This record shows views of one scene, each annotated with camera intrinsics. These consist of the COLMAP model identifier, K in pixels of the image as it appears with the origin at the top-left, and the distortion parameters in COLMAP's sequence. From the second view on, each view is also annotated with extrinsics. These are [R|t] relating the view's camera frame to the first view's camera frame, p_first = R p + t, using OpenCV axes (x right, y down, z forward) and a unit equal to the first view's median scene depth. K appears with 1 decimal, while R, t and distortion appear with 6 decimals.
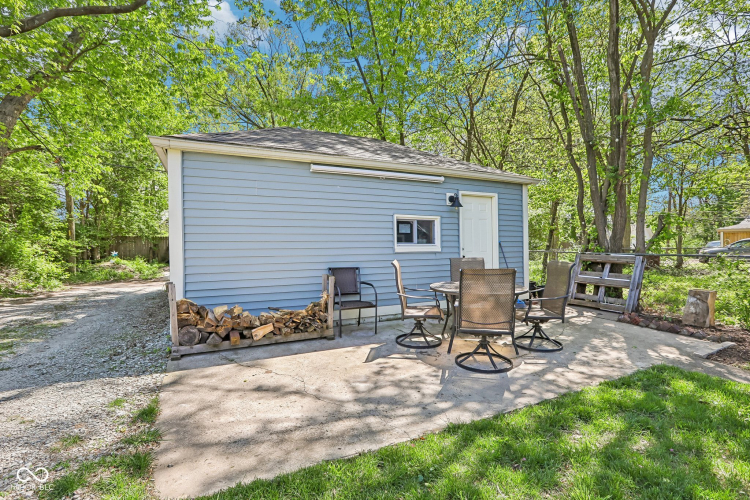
lens RADIAL K [[357.7, 0, 377.2], [0, 357.7, 242.6], [0, 0, 1]] dist [-0.050481, 0.000332]
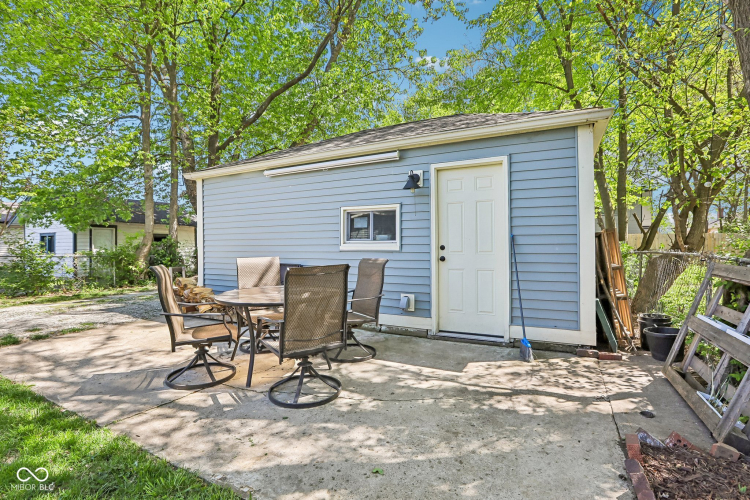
lens RADIAL K [[352.6, 0, 378.2], [0, 352.6, 247.9], [0, 0, 1]] dist [-0.022176, 0.000601]
pose [[0.594442, -0.001495, -0.804137, 1.041273], [-0.002882, 0.999988, -0.003989, 0.031383], [0.804133, 0.004689, 0.594430, 0.718994]]
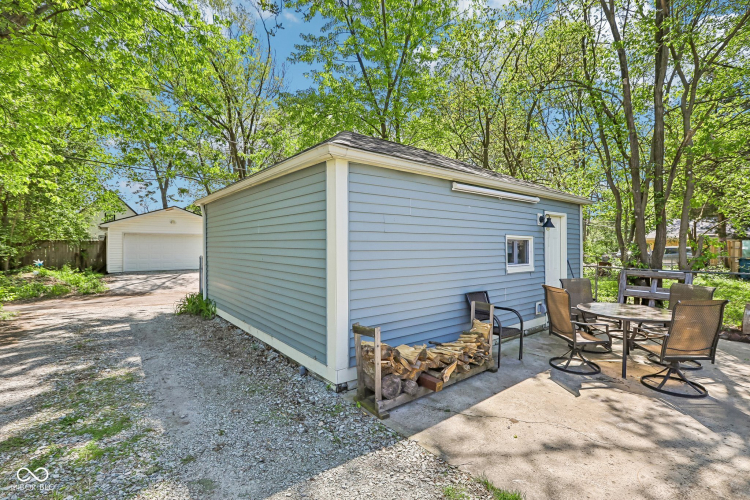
lens RADIAL K [[352.6, 0, 378.2], [0, 352.6, 247.9], [0, 0, 1]] dist [-0.022176, 0.000601]
pose [[0.972913, 0.005447, 0.231108, -0.678837], [-0.008285, 0.999902, 0.011314, -0.067045], [-0.231024, -0.012922, 0.972862, 0.174265]]
